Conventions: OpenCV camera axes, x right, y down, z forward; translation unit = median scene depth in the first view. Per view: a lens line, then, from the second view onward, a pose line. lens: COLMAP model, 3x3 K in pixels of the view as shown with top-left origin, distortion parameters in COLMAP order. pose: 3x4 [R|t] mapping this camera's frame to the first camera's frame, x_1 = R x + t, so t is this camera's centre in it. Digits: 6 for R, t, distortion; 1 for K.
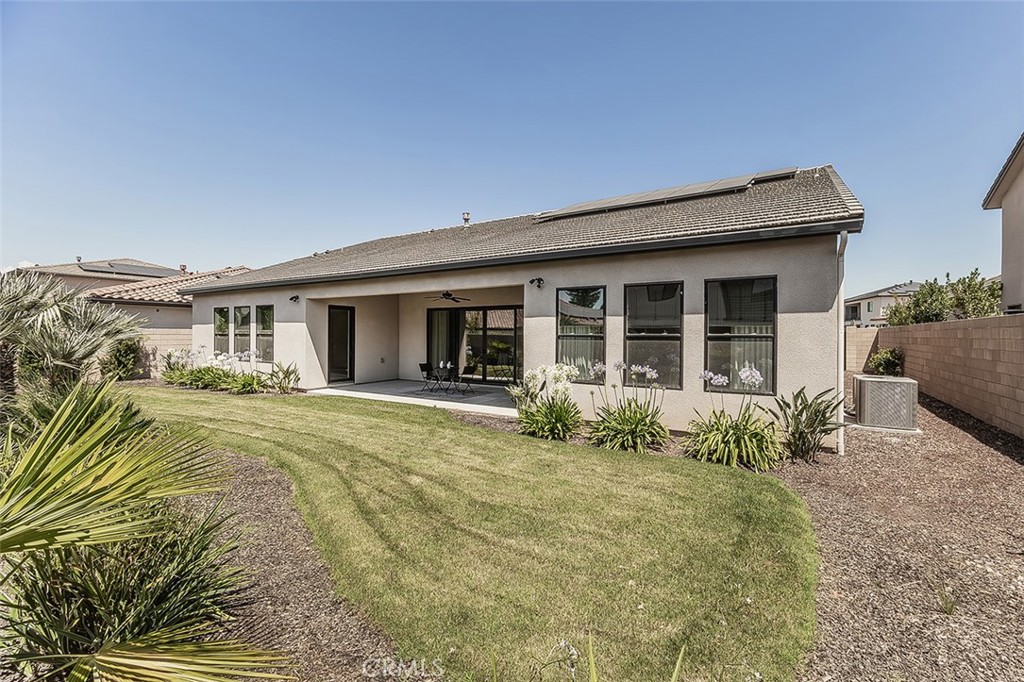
lens RADIAL K [[440.7, 0, 564.3], [0, 440.7, 336.2], [0, 0, 1]] dist [-0.000359, 0.000027]
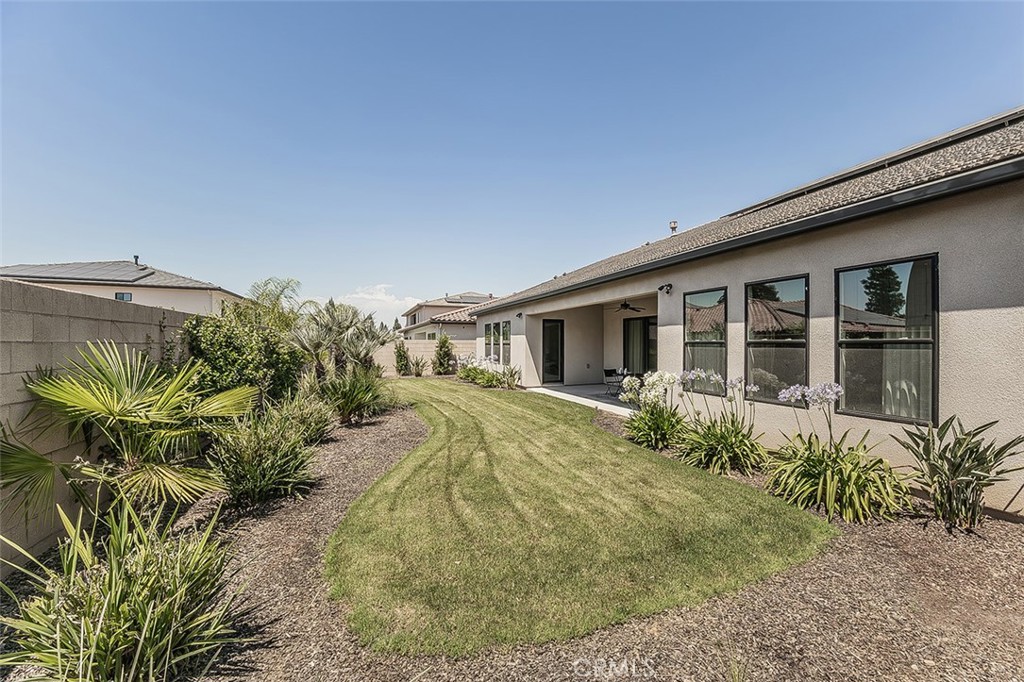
lens RADIAL K [[441.2, 0, 540.7], [0, 441.2, 341.8], [0, 0, 1]] dist [0.000624, 0.000050]
pose [[0.784979, -0.007045, -0.619483, 0.231193], [0.001232, 0.999951, -0.009810, 0.004091], [0.619522, 0.006937, 0.784949, 0.038604]]
